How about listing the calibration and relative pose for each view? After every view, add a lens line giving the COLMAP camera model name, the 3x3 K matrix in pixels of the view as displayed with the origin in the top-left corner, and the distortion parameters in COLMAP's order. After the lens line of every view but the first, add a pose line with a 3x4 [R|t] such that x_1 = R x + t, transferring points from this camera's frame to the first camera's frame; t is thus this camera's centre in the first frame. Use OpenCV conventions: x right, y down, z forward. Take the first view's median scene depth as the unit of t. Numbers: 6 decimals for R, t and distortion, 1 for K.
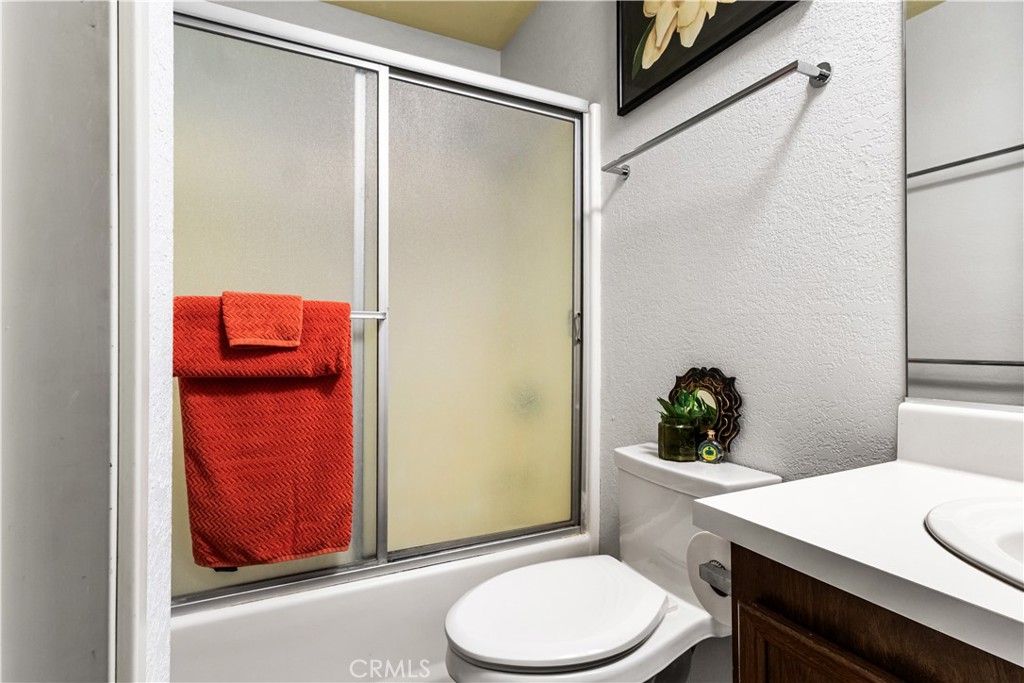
lens RADIAL K [[490.2, 0, 503.9], [0, 490.2, 342.3], [0, 0, 1]] dist [-0.002487, 0.001152]
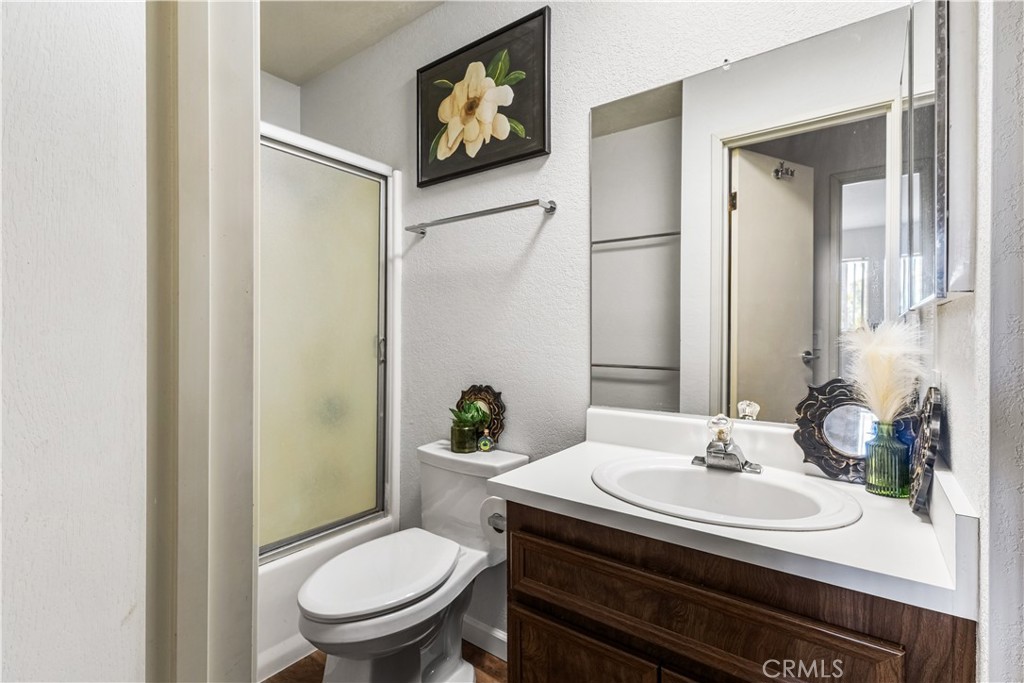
lens RADIAL K [[490.2, 0, 503.9], [0, 490.2, 342.3], [0, 0, 1]] dist [-0.002487, 0.001152]
pose [[0.888417, -0.010158, 0.458925, -0.184301], [-0.003138, 0.999597, 0.028200, -0.112643], [-0.459027, -0.026493, 0.888027, -0.291759]]
